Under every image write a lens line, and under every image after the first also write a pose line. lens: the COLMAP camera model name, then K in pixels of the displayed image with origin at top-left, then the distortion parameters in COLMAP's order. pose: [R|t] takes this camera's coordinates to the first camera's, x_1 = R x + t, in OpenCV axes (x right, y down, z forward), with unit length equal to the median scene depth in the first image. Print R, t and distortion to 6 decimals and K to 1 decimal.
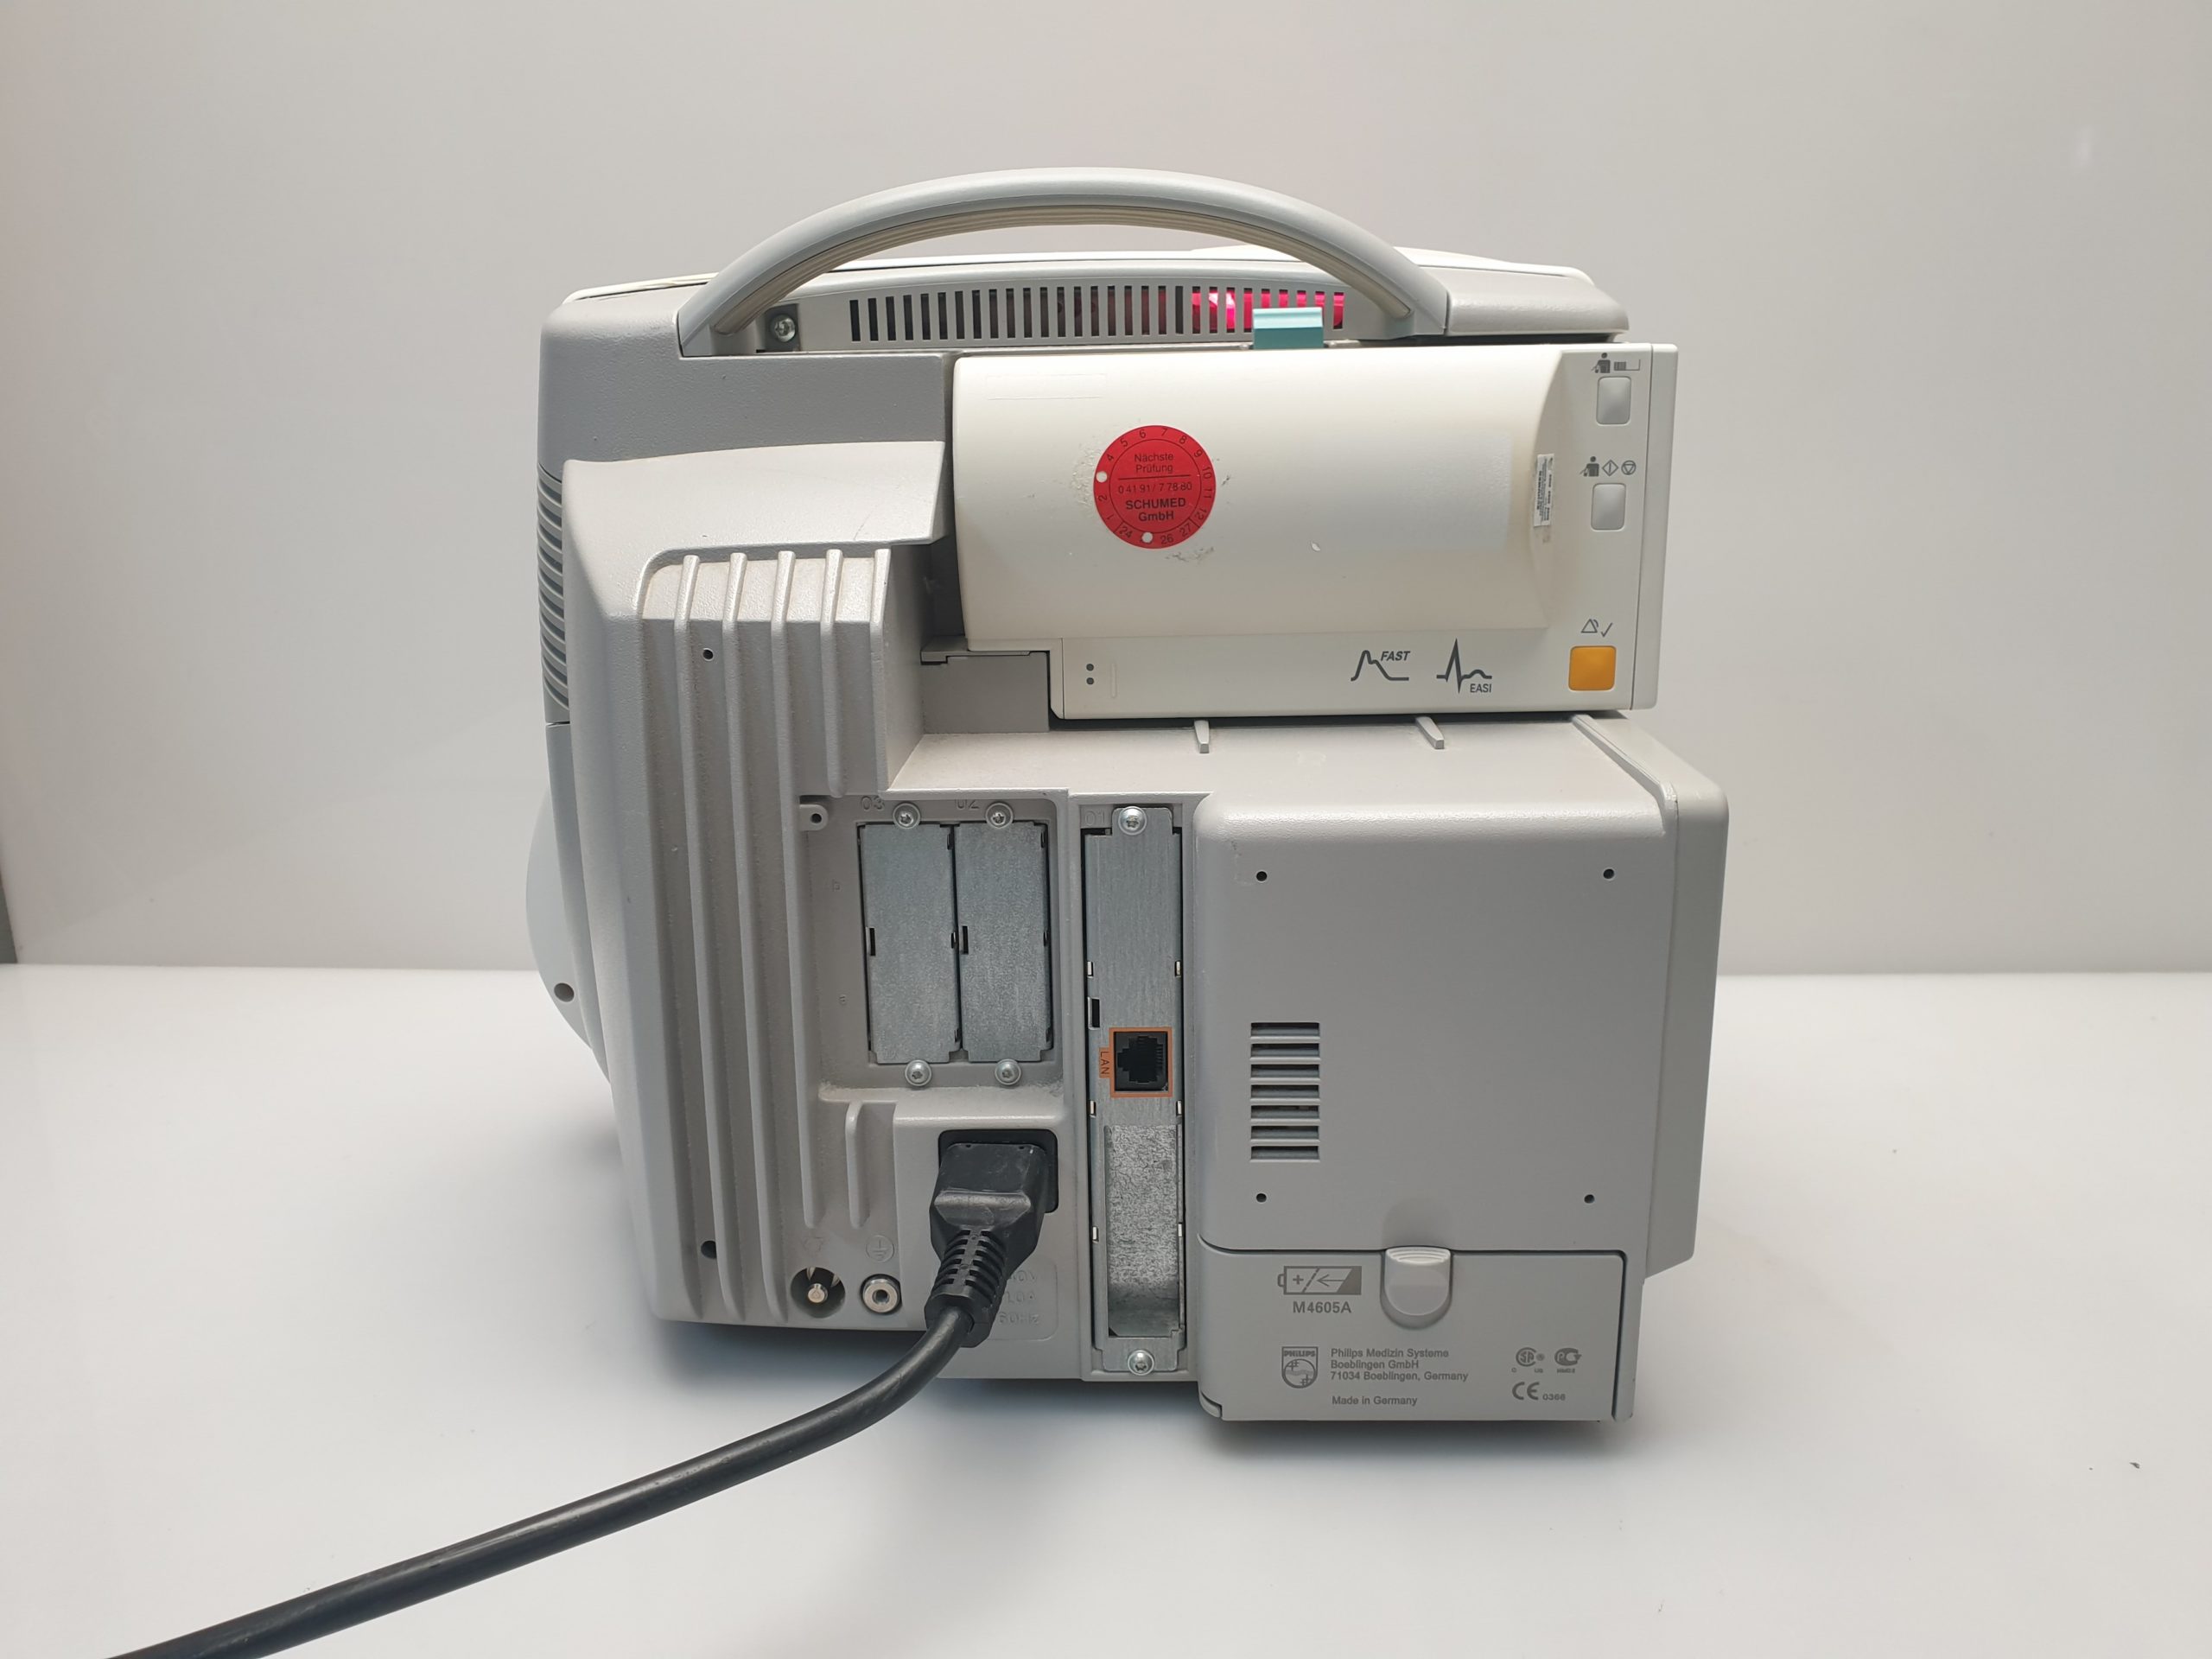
lens RADIAL K [[1687.8, 0, 1045.7], [0, 1687.8, 838.8], [0, 0, 1]] dist [0.108337, -0.214419]
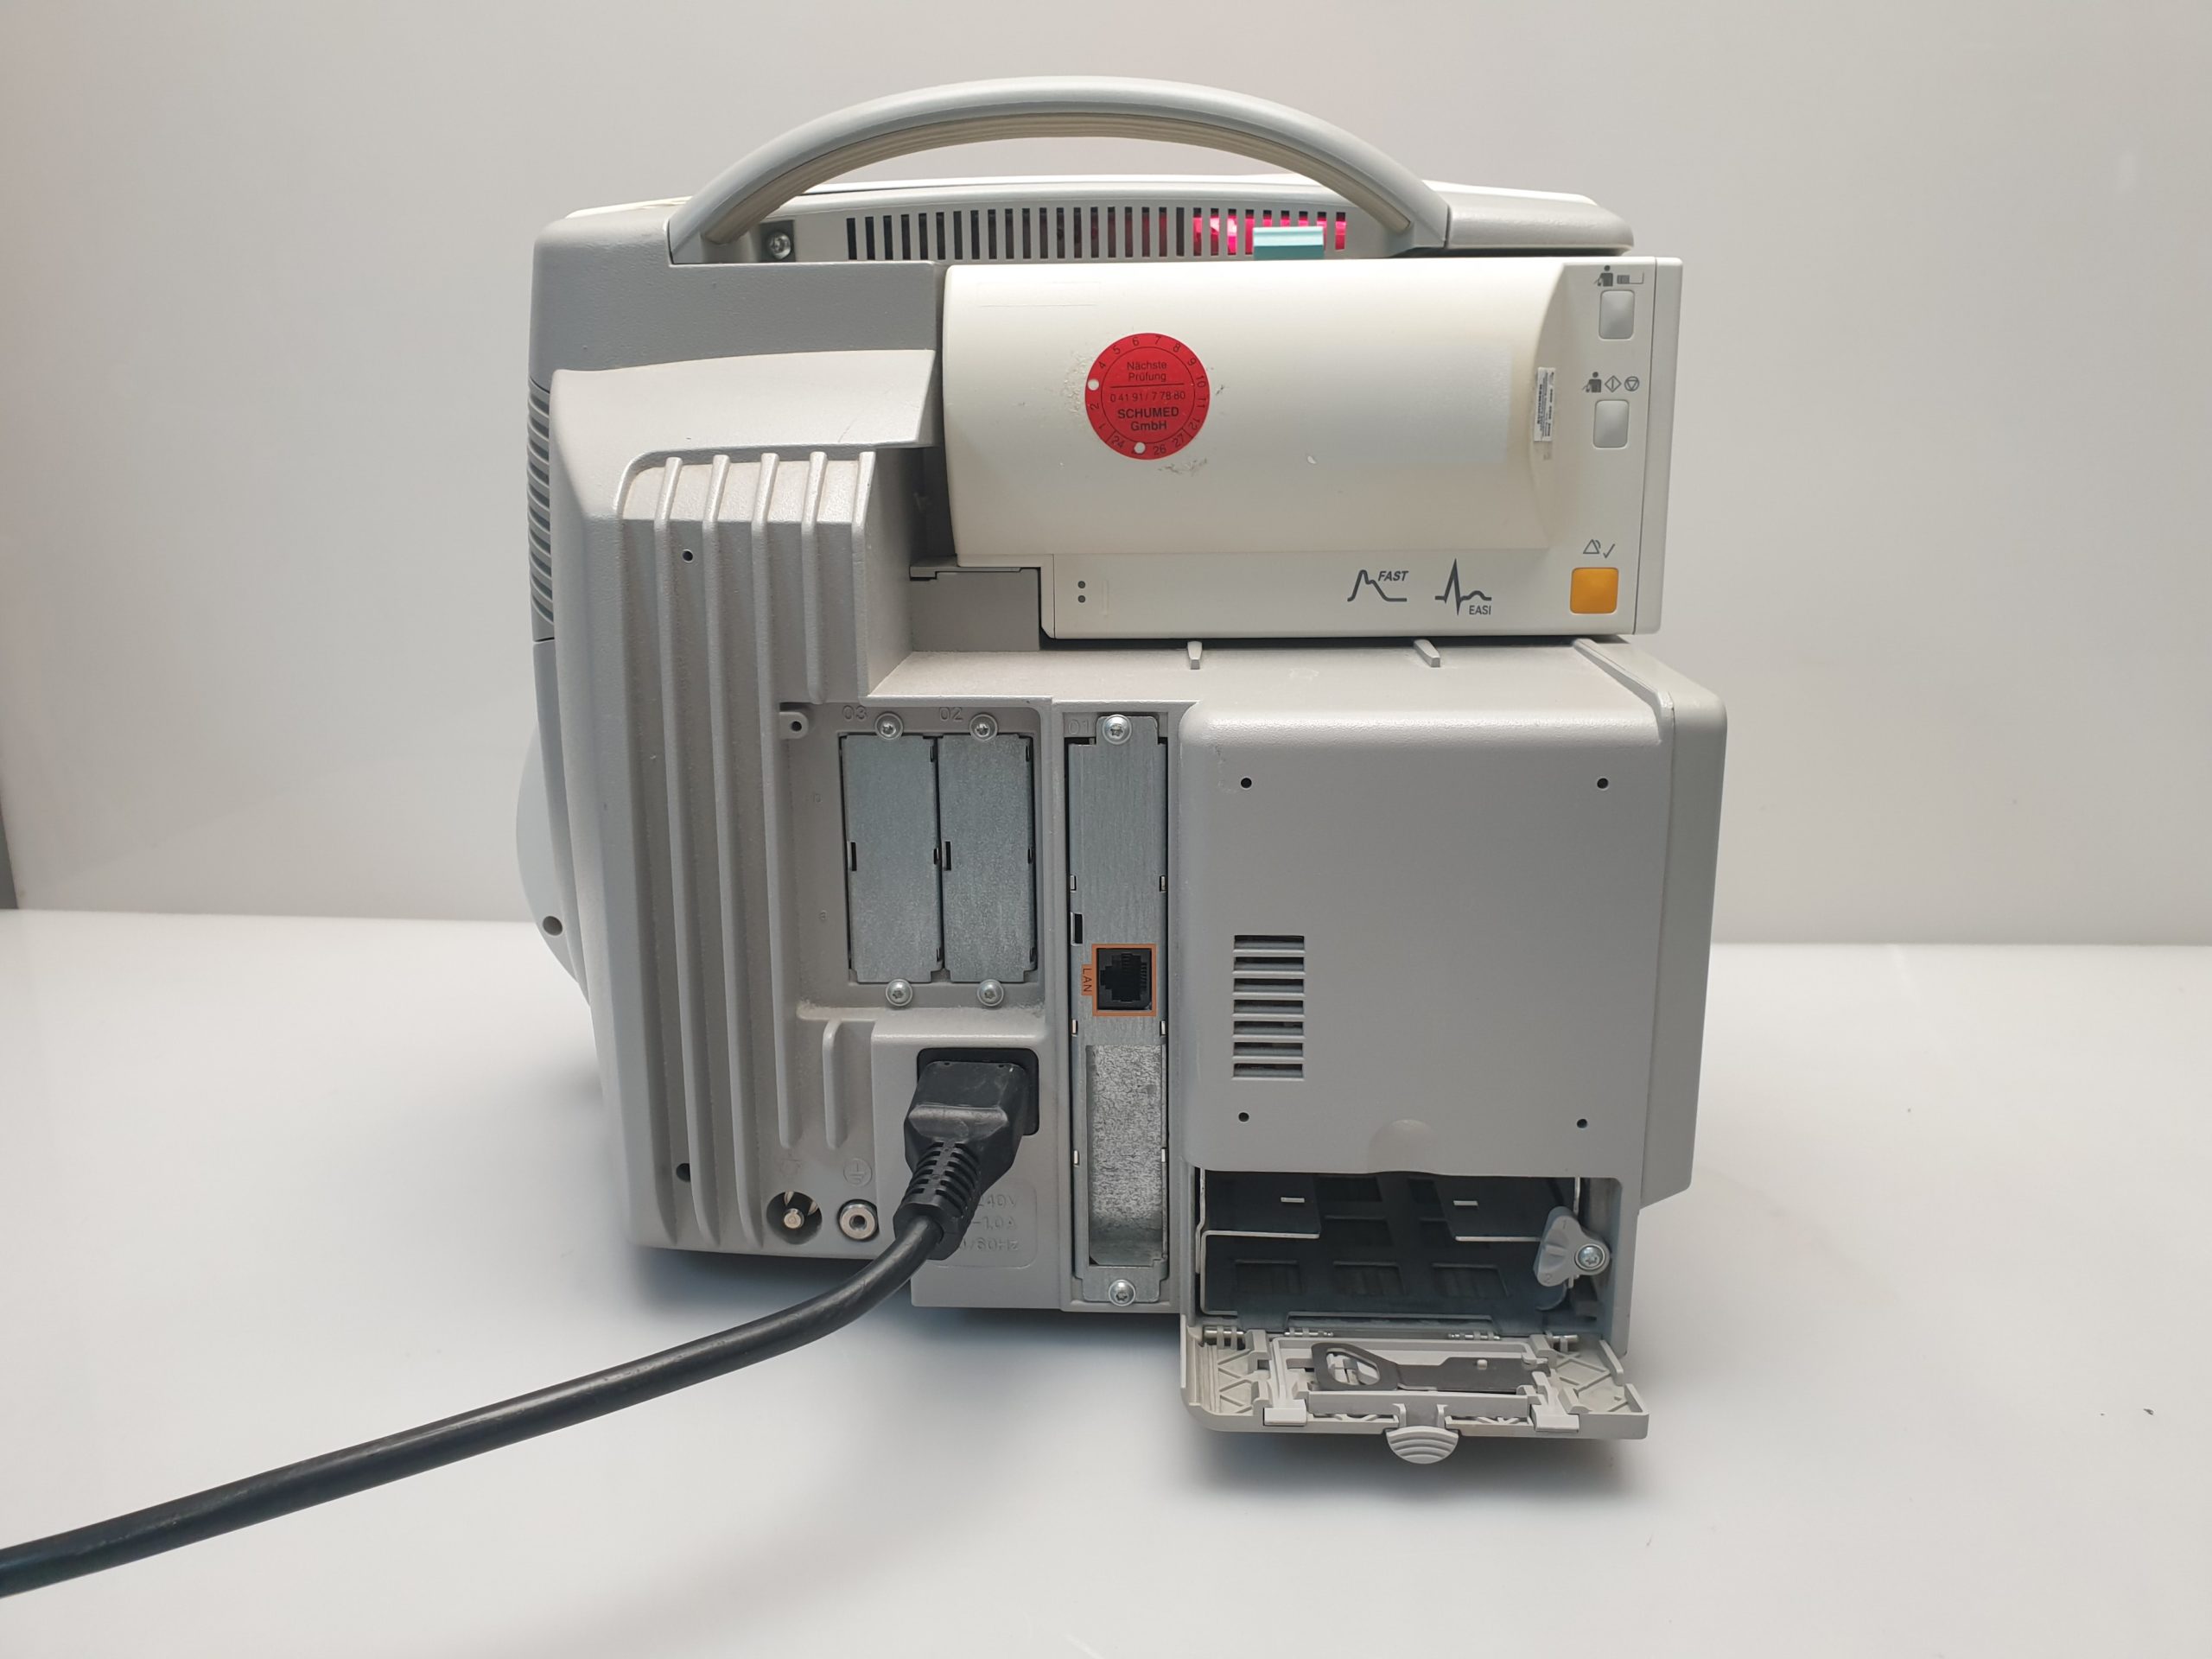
lens RADIAL K [[1685.3, 0, 1059.5], [0, 1685.3, 824.2], [0, 0, 1]] dist [0.108172, -0.223681]
pose [[0.999823, 0.013786, -0.012778, 0.029237], [-0.014034, 0.999710, -0.019553, 0.059670], [0.012504, 0.019728, 0.999727, 0.022515]]
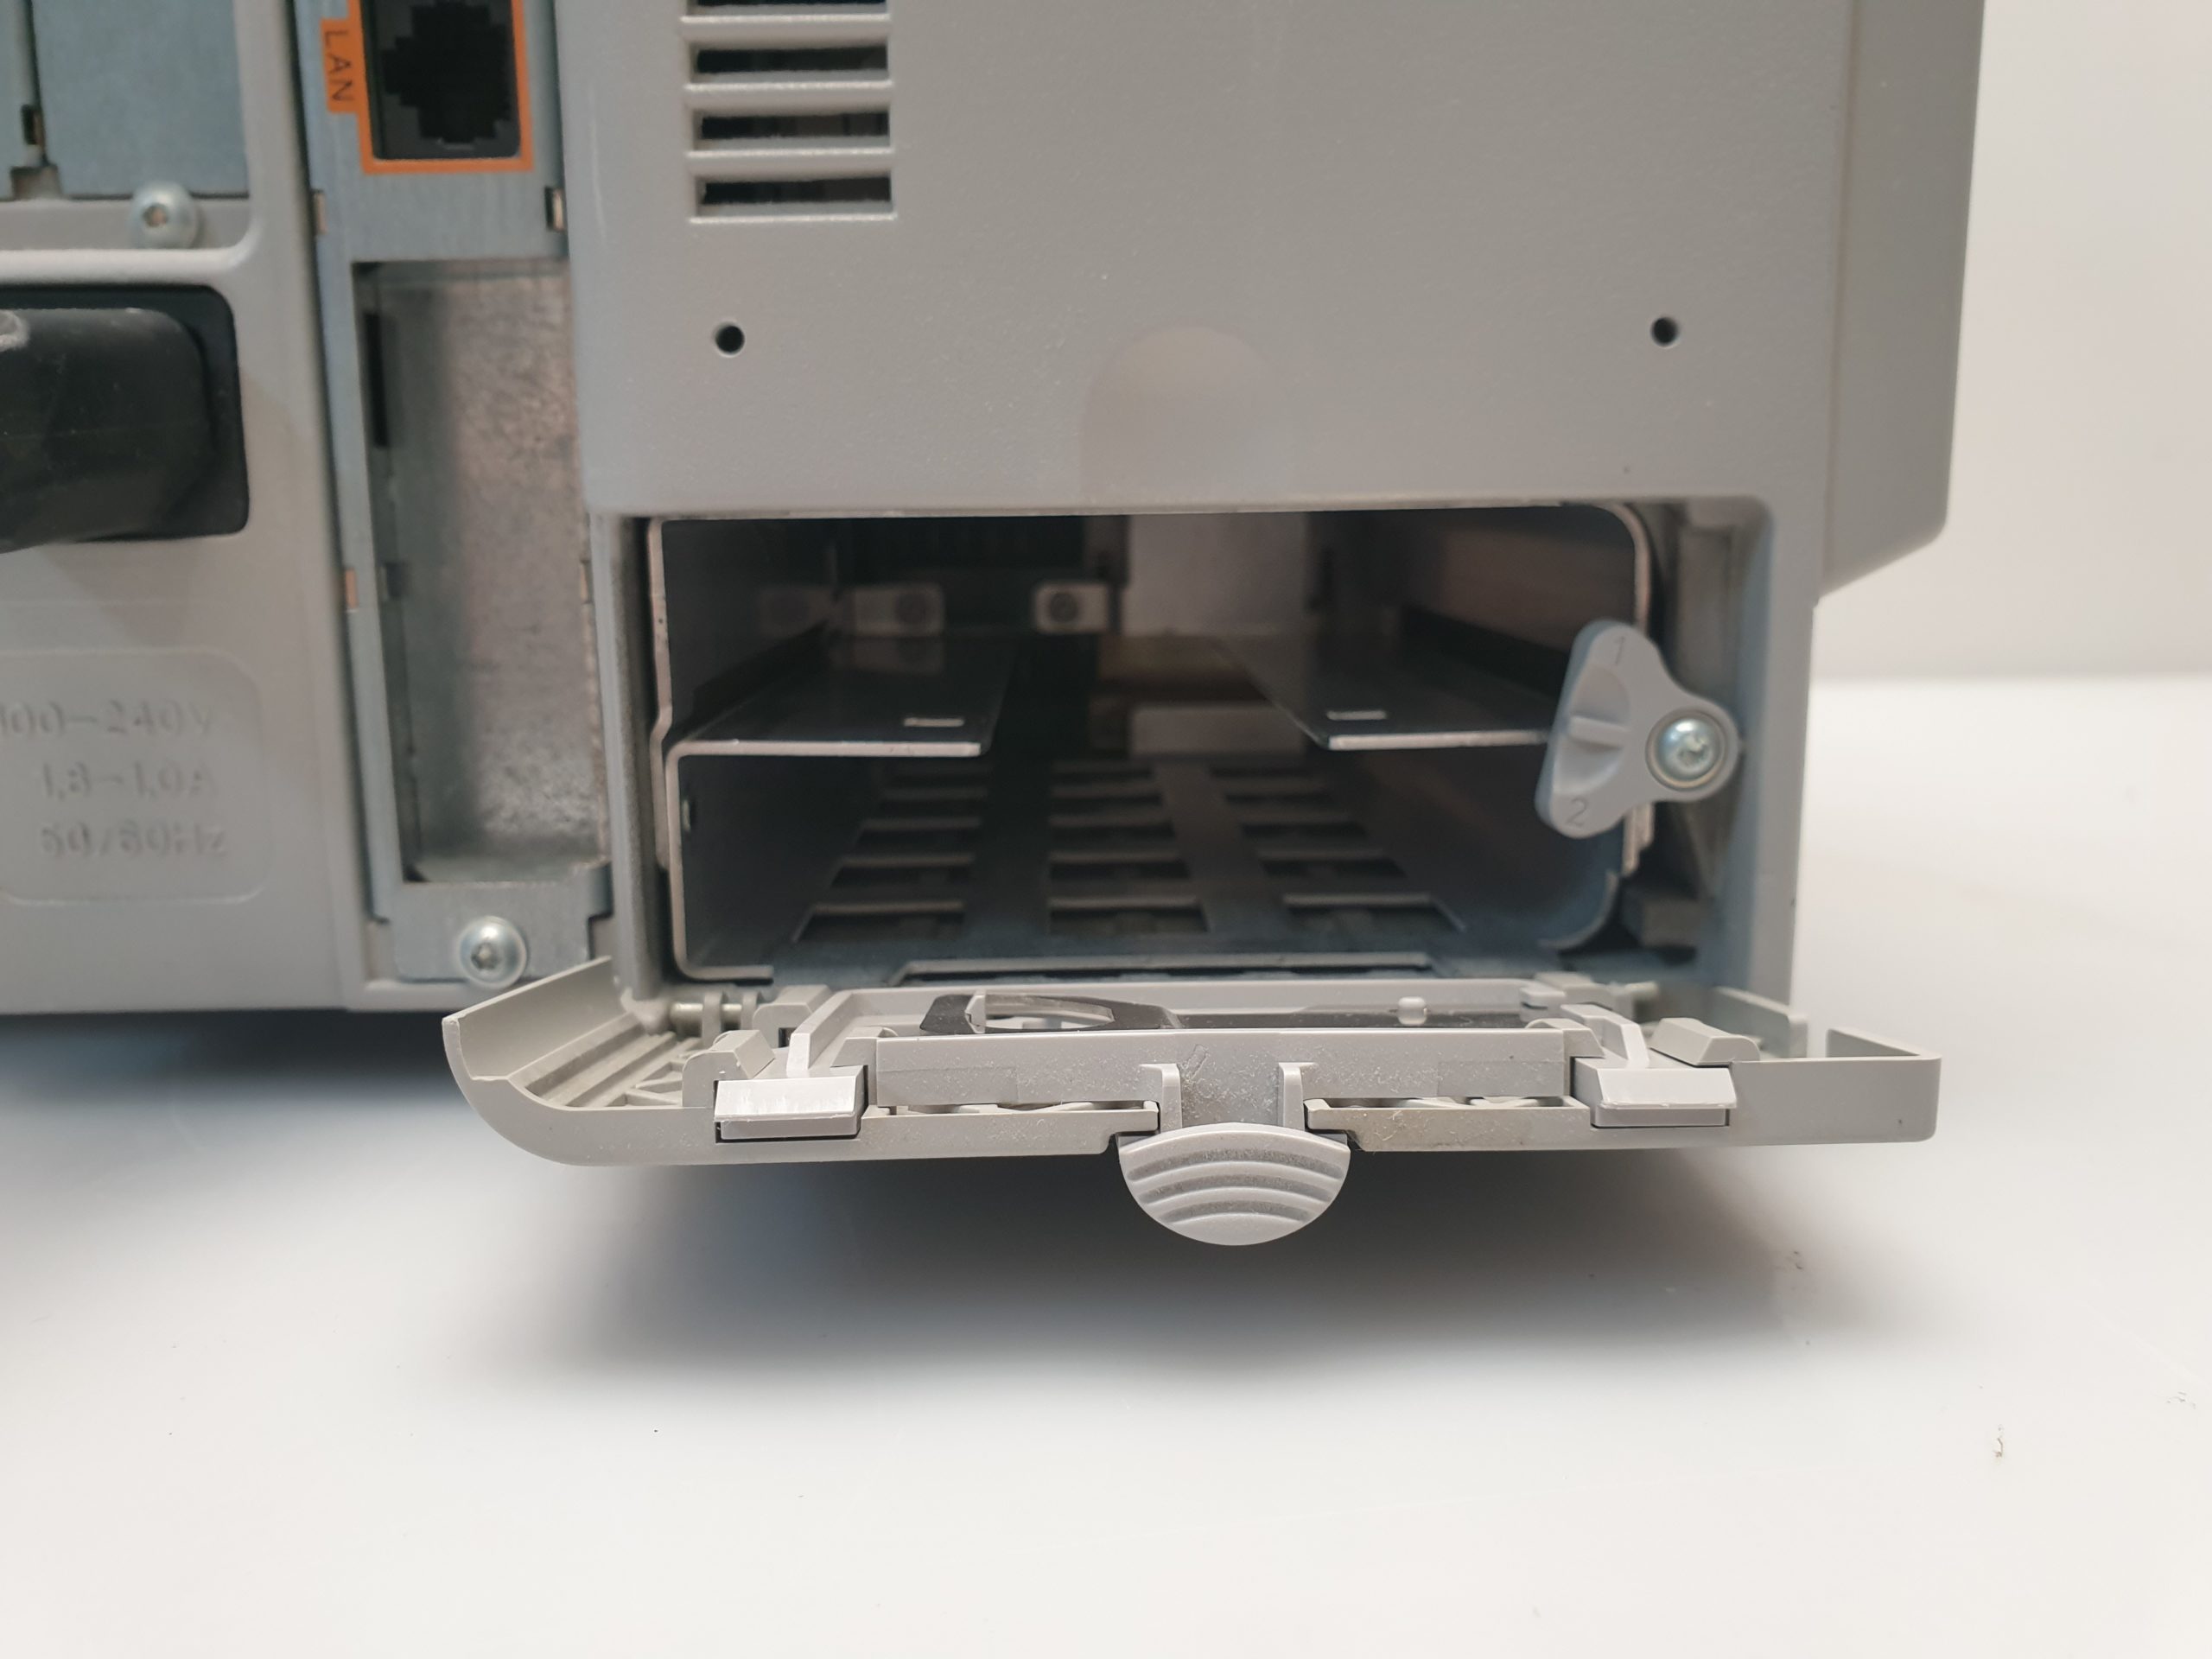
lens RADIAL K [[1780.5, 0, 1019.6], [0, 1780.5, 833.2], [0, 0, 1]] dist [0.010408, 0.002880]
pose [[0.999179, -0.003626, 0.040362, 0.159256], [0.006855, 0.996760, -0.080146, 0.317360], [-0.039940, 0.080357, 0.995966, 0.604028]]
